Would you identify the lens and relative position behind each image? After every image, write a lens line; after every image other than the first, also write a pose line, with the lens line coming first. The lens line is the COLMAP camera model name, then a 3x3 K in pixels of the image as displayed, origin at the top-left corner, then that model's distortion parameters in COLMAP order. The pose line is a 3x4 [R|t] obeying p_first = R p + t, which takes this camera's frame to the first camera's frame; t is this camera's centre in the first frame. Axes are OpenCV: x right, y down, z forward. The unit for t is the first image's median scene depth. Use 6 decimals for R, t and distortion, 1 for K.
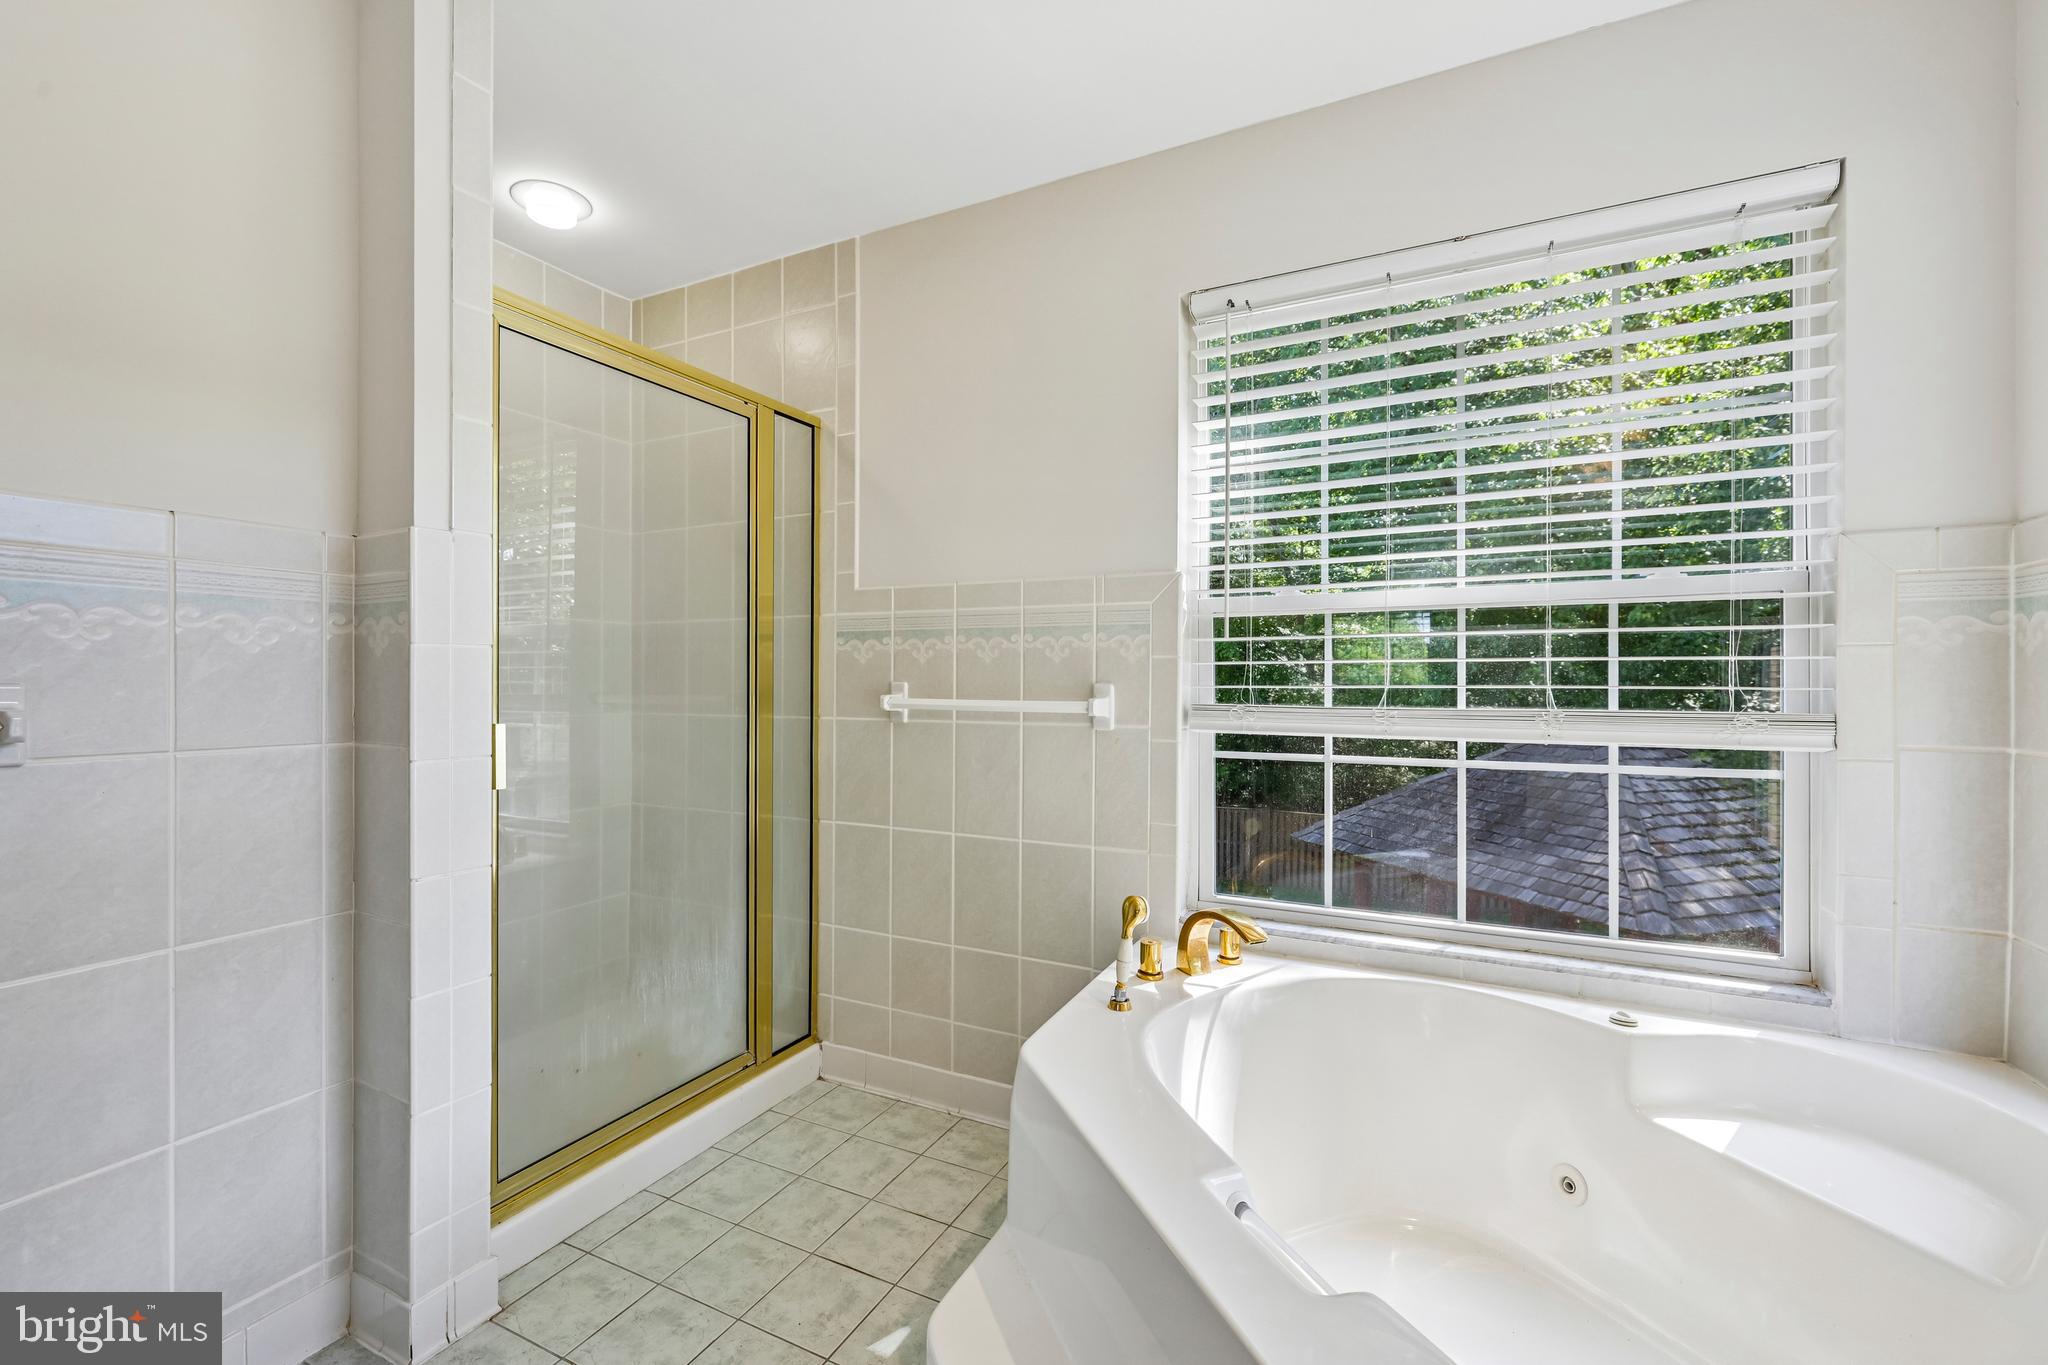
lens RADIAL K [[862.5, 0, 1017.4], [0, 862.5, 691.1], [0, 0, 1]] dist [-0.000006, -0.000618]
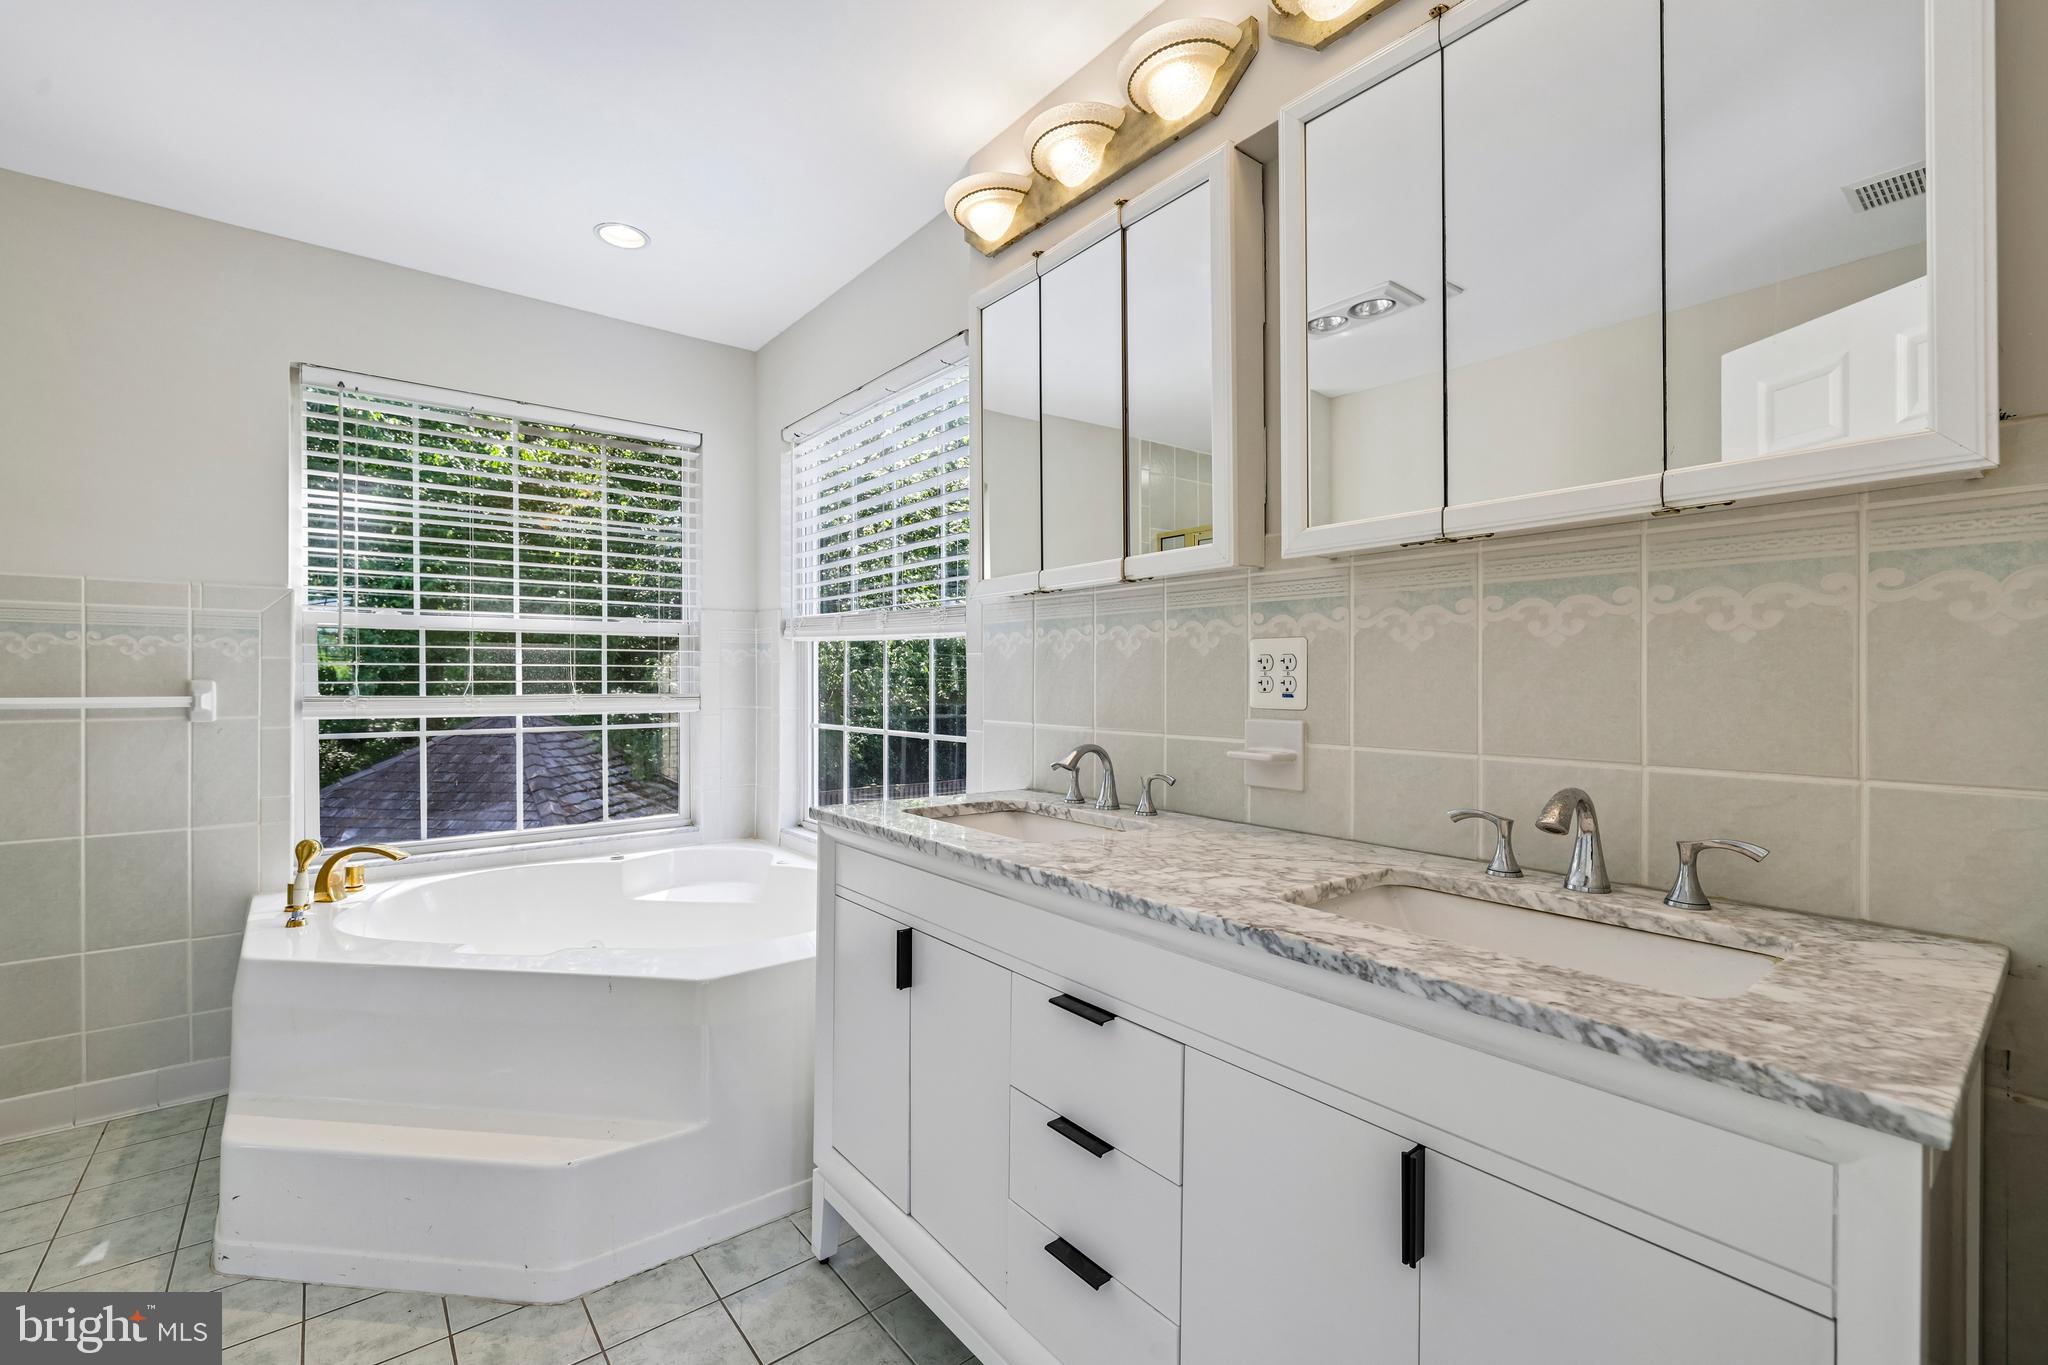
lens RADIAL K [[862.5, 0, 1005.9], [0, 862.5, 687.4], [0, 0, 1]] dist [-0.000006, -0.000618]
pose [[0.420778, -0.009997, 0.907109, -0.498967], [0.008962, 0.999936, 0.006862, 0.002289], [-0.907119, 0.005242, 0.420841, -0.437427]]
